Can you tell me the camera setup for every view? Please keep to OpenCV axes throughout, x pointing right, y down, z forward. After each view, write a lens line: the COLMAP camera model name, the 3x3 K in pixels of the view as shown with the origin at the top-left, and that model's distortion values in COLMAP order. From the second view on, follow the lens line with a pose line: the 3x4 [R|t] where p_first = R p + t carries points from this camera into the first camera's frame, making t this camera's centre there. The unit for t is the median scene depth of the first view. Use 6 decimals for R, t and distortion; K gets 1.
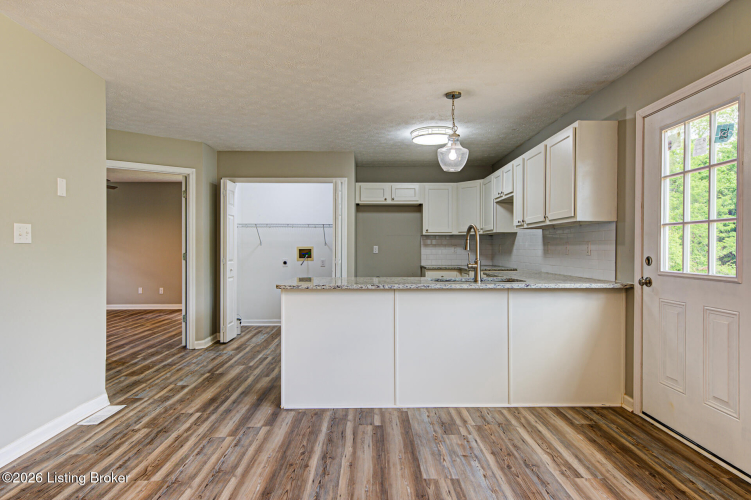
lens RADIAL K [[413.3, 0, 371.1], [0, 413.3, 249.1], [0, 0, 1]] dist [0.005558, 0.001711]
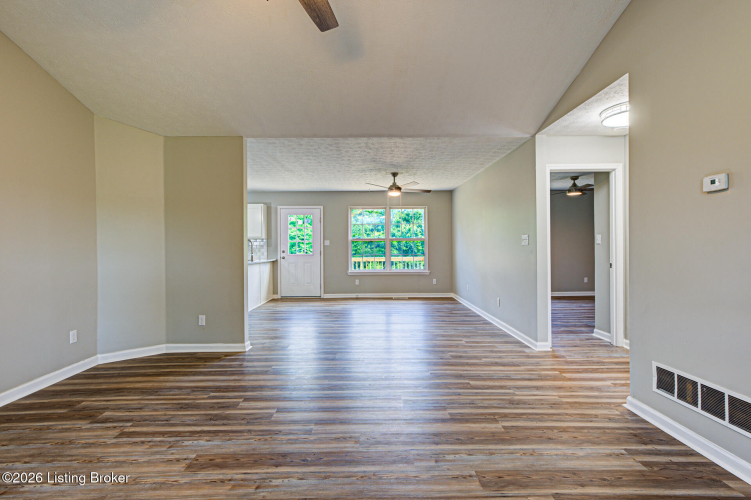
lens RADIAL K [[345.3, 0, 374.8], [0, 345.3, 248.7], [0, 0, 1]] dist [0.002800, 0.000690]
pose [[-0.006604, -0.003968, 0.999970, -1.969165], [0.010511, 0.999937, 0.004037, 0.000837], [-0.999923, 0.010537, -0.006562, 0.245020]]
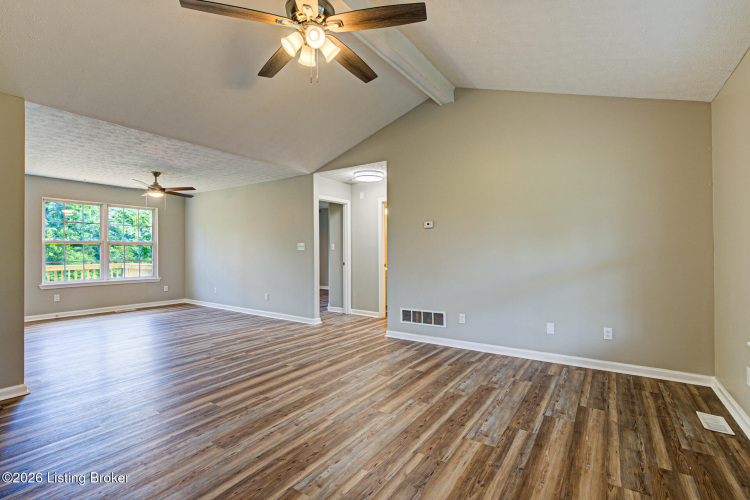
lens RADIAL K [[344.8, 0, 374.3], [0, 344.8, 248.7], [0, 0, 1]] dist [0.002800, 0.000690]
pose [[-0.822747, 0.006776, 0.568368, -1.991948], [0.005141, 0.999977, -0.004479, -0.000994], [-0.568385, -0.000763, -0.822762, 0.951050]]
